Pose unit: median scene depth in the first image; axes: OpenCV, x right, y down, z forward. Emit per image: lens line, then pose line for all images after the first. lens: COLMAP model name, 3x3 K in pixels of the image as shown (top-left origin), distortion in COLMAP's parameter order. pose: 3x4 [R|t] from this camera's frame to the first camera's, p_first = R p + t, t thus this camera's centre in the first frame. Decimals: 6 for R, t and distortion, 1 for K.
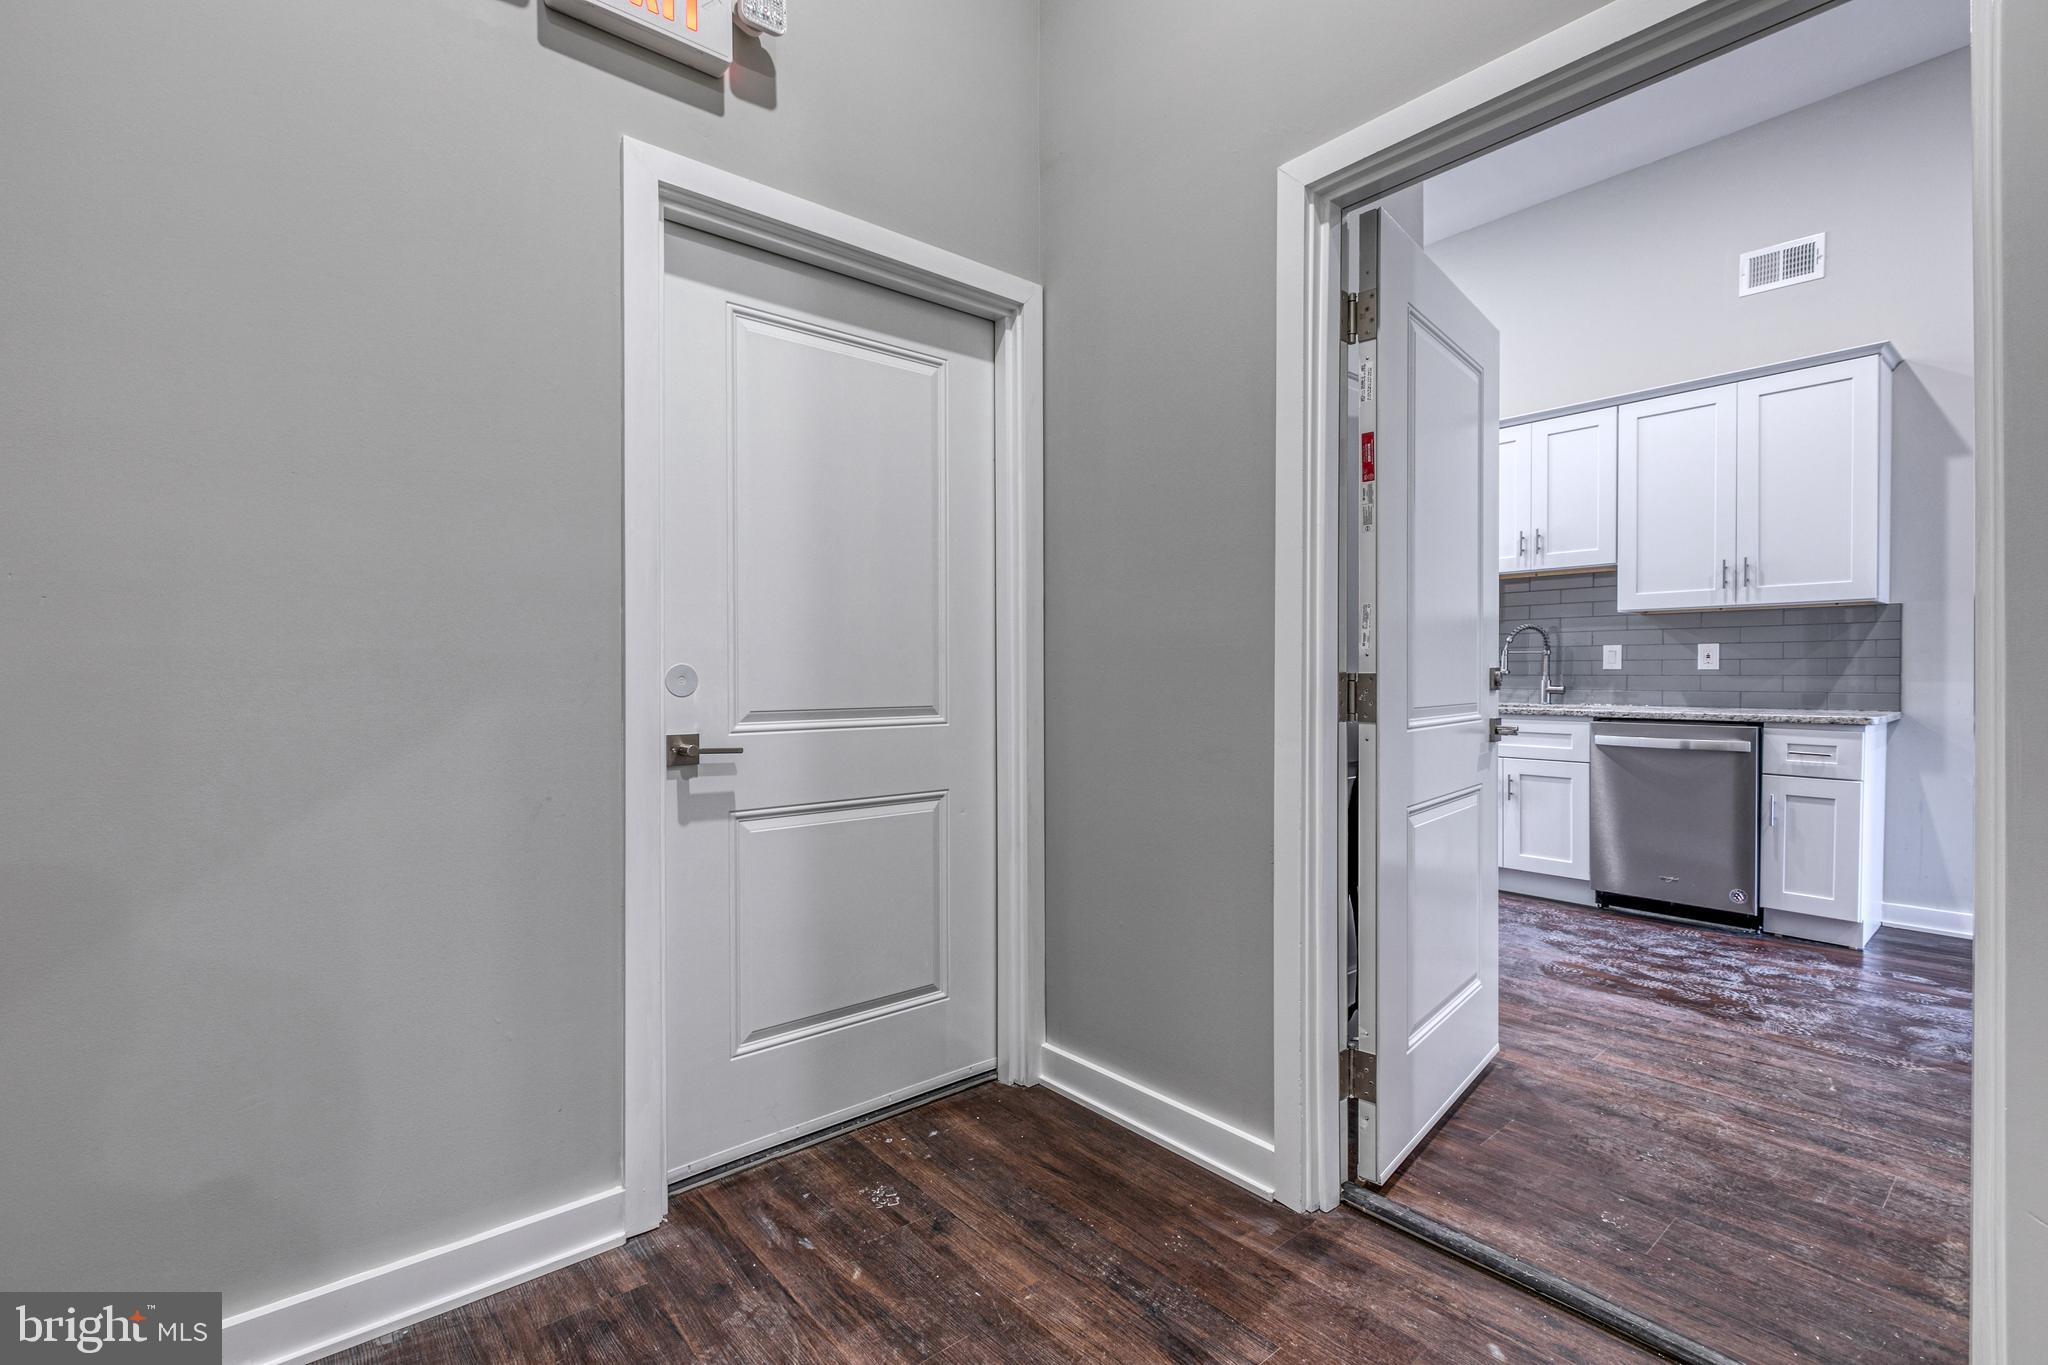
lens RADIAL K [[931.2, 0, 987.1], [0, 931.2, 680.2], [0, 0, 1]] dist [0.003246, 0.000189]
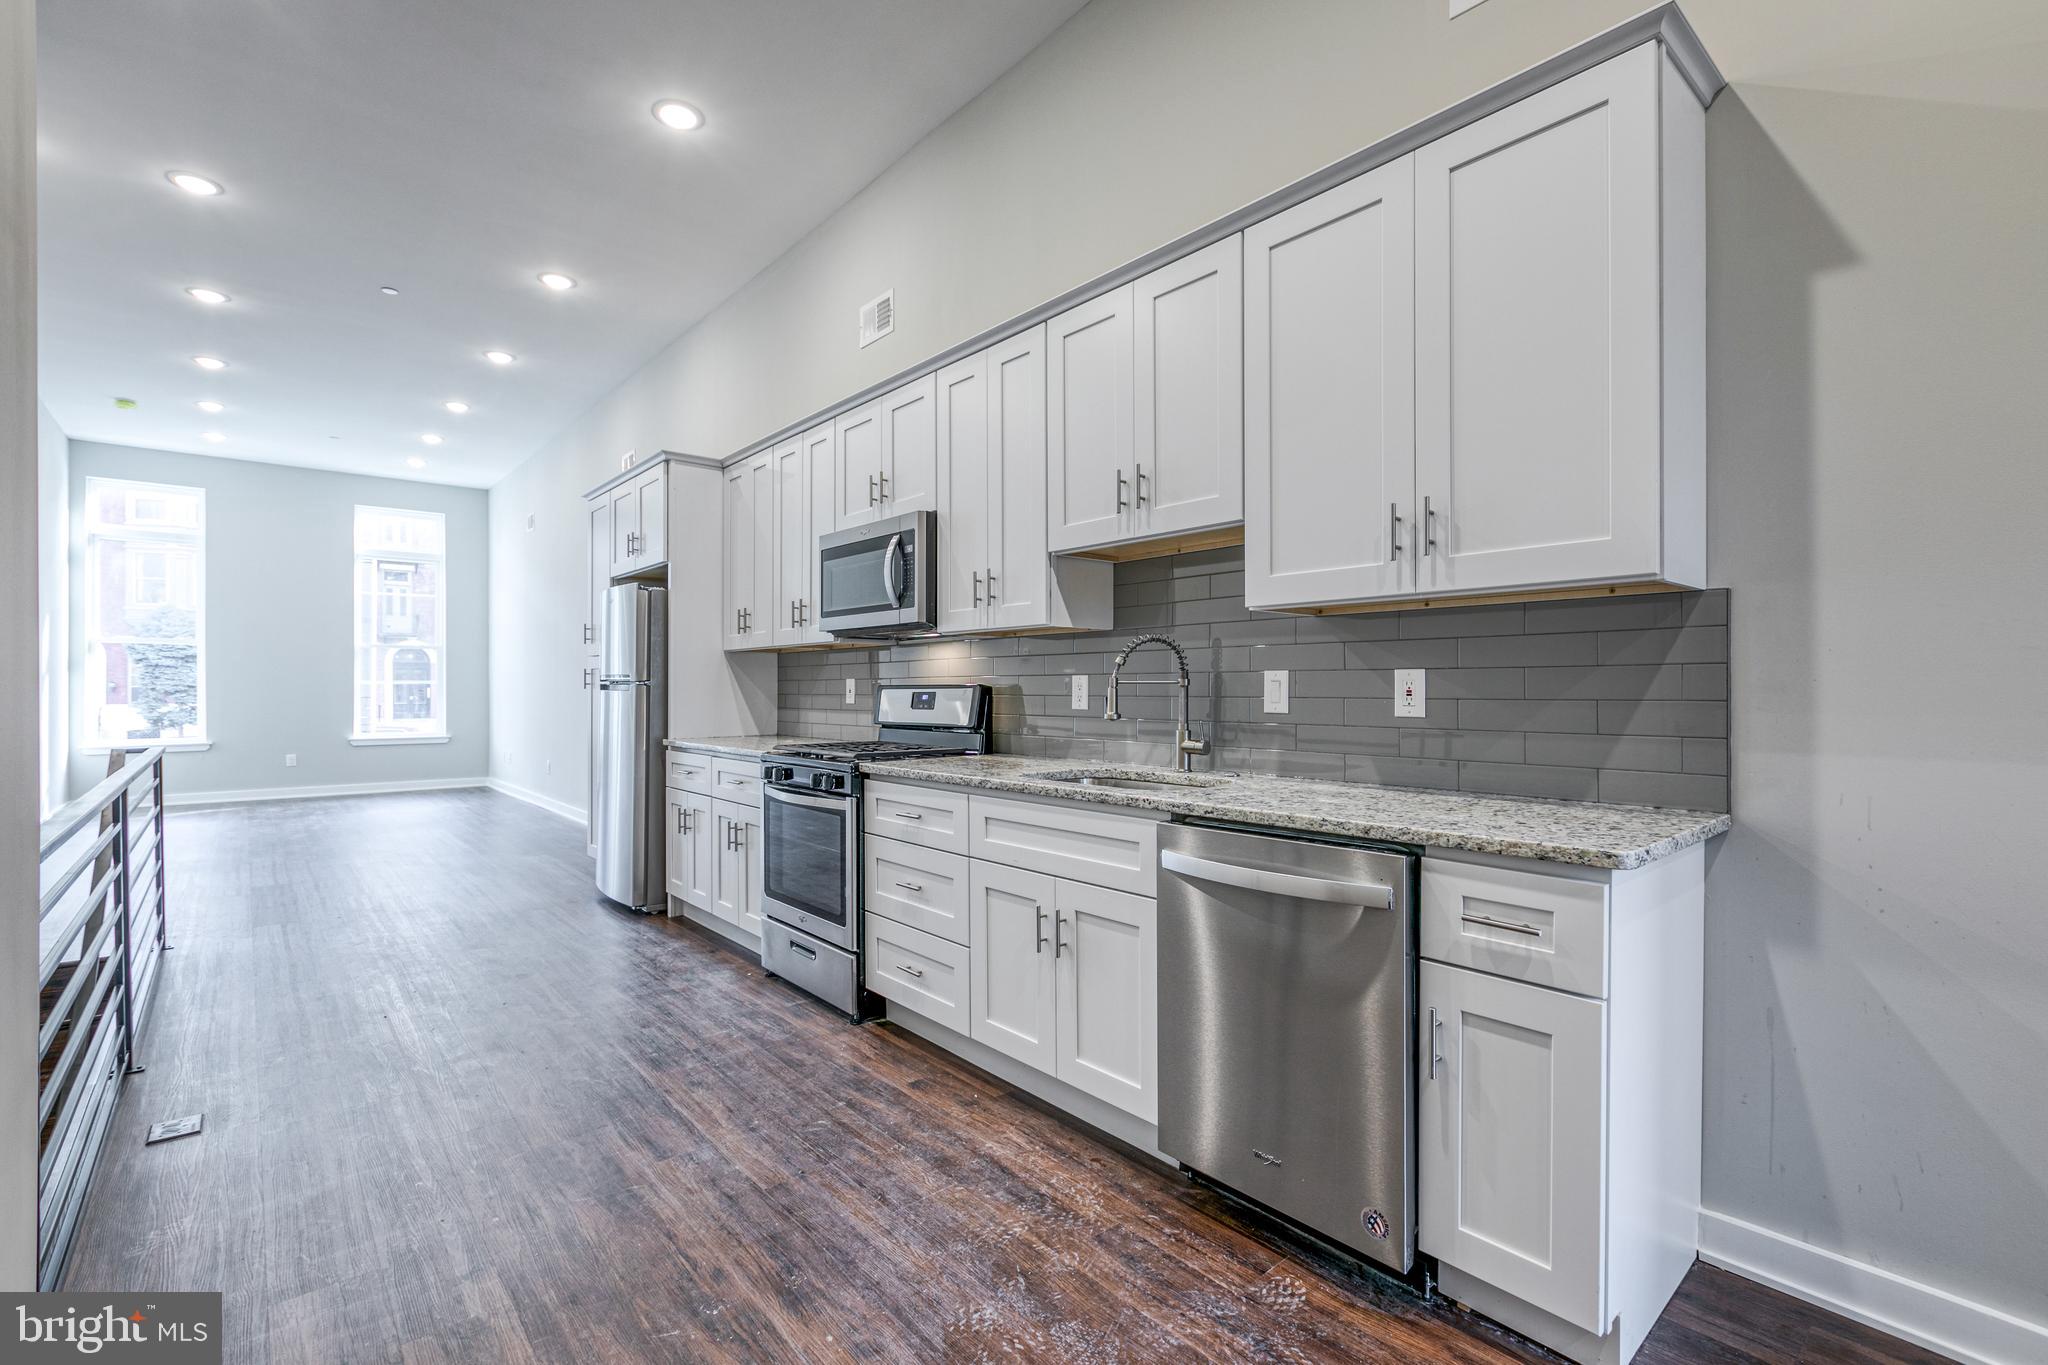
lens RADIAL K [[924.4, 0, 1009.3], [0, 924.4, 681.4], [0, 0, 1]] dist [0.001798, -0.000123]
pose [[0.999878, 0.001020, 0.015578, 0.604420], [-0.000801, 0.999900, -0.014090, -0.027545], [-0.015591, 0.014075, 0.999779, 0.533451]]
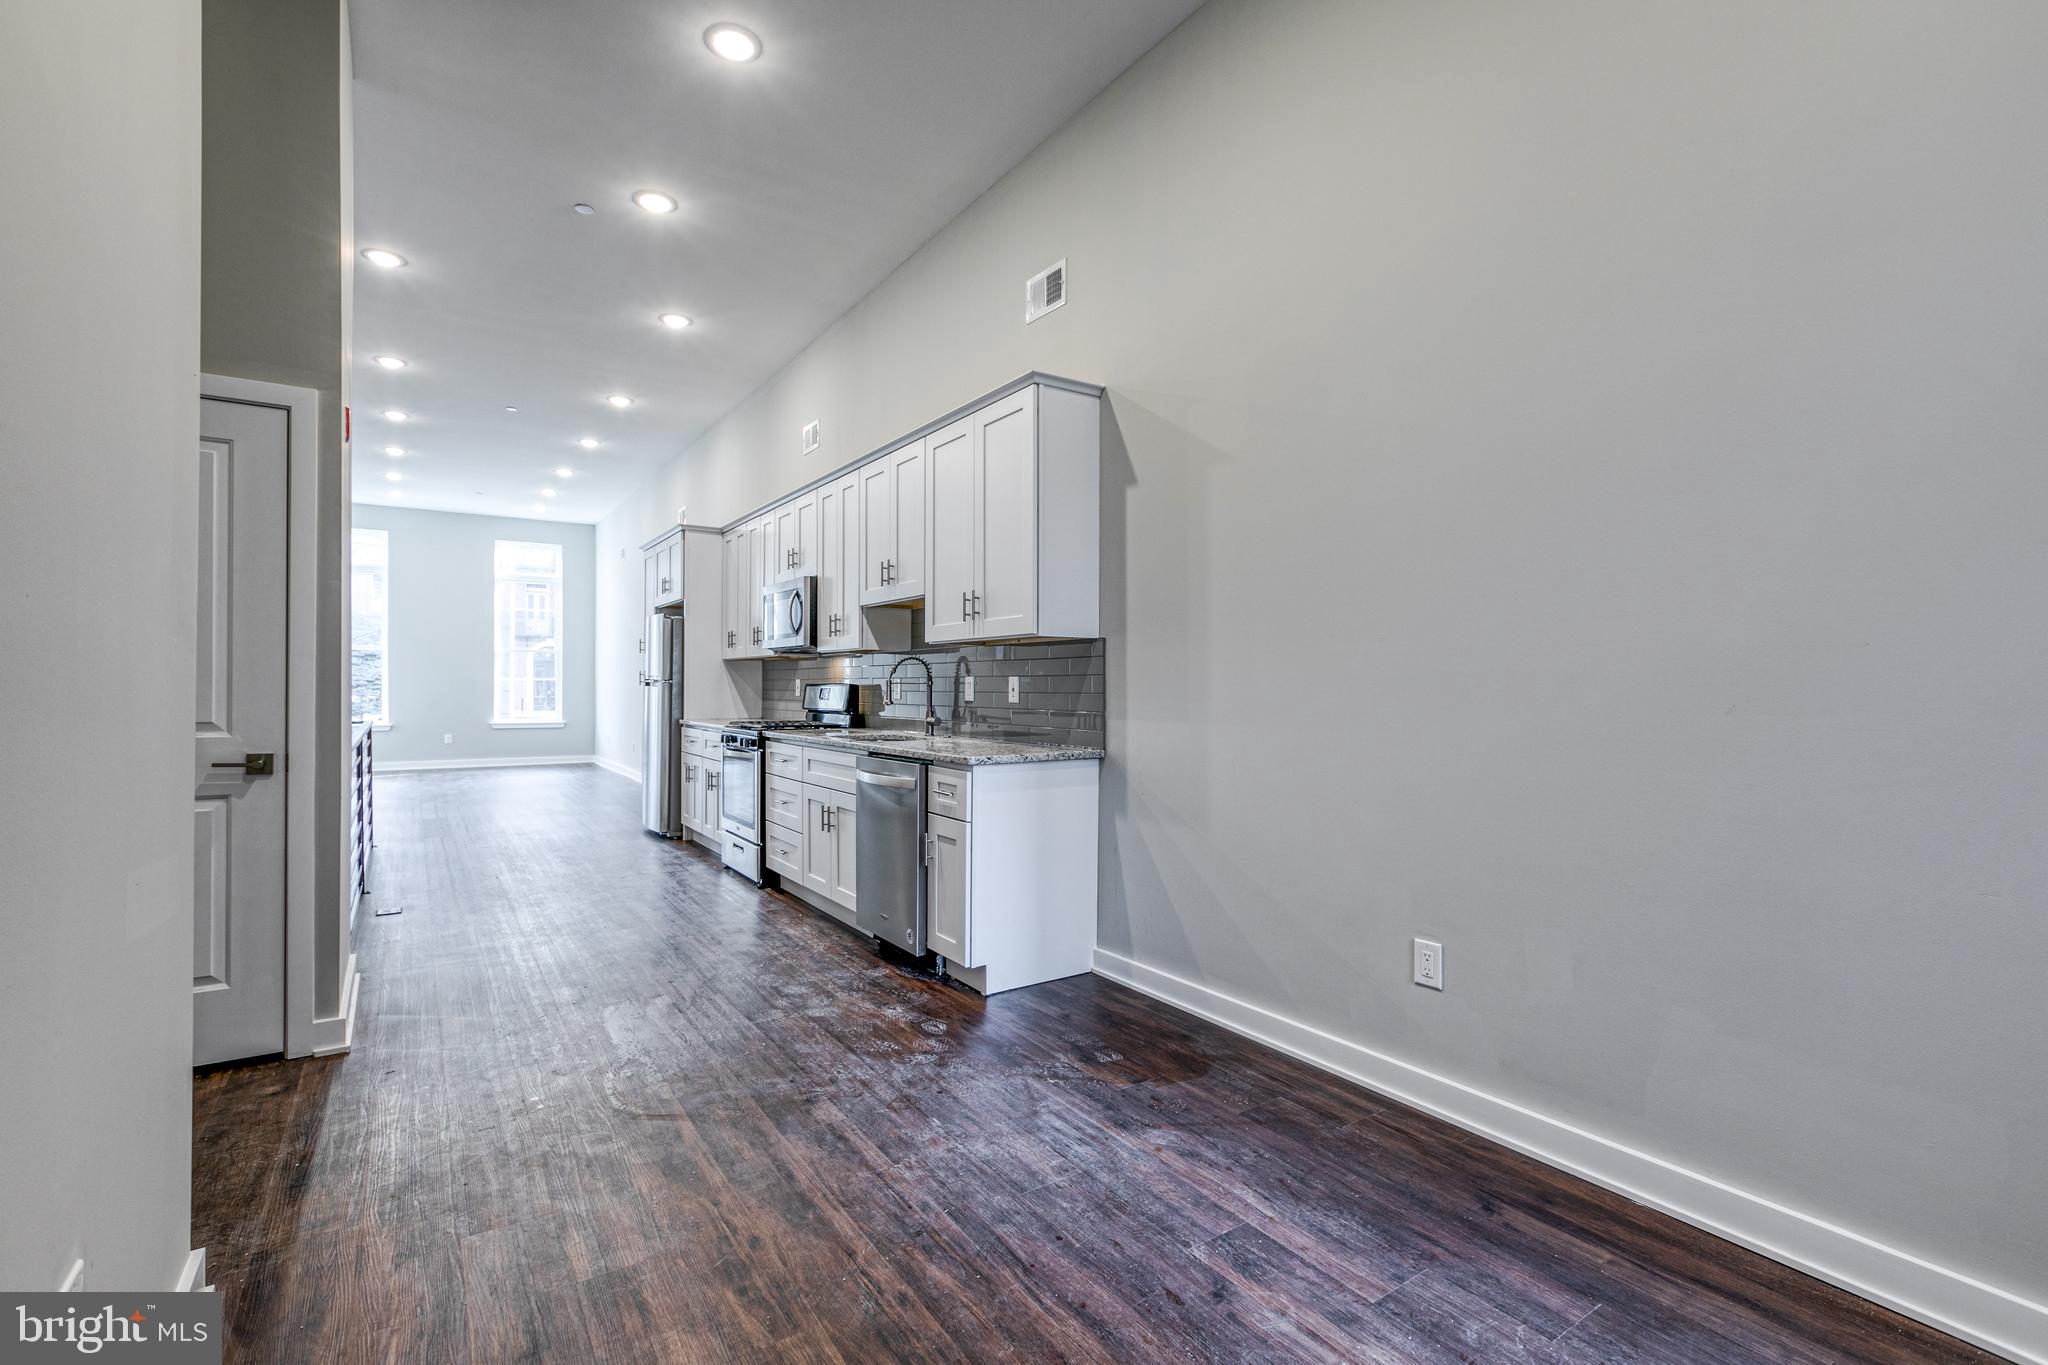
lens RADIAL K [[939.4, 0, 1024.0], [0, 939.4, 682.5], [0, 0, 1]] dist [0.001436, 0.000498]
pose [[0.995312, 0.005415, -0.096567, 0.994654], [-0.006440, 0.999926, -0.010306, -0.025973], [0.096504, 0.010880, 0.995273, 0.024682]]
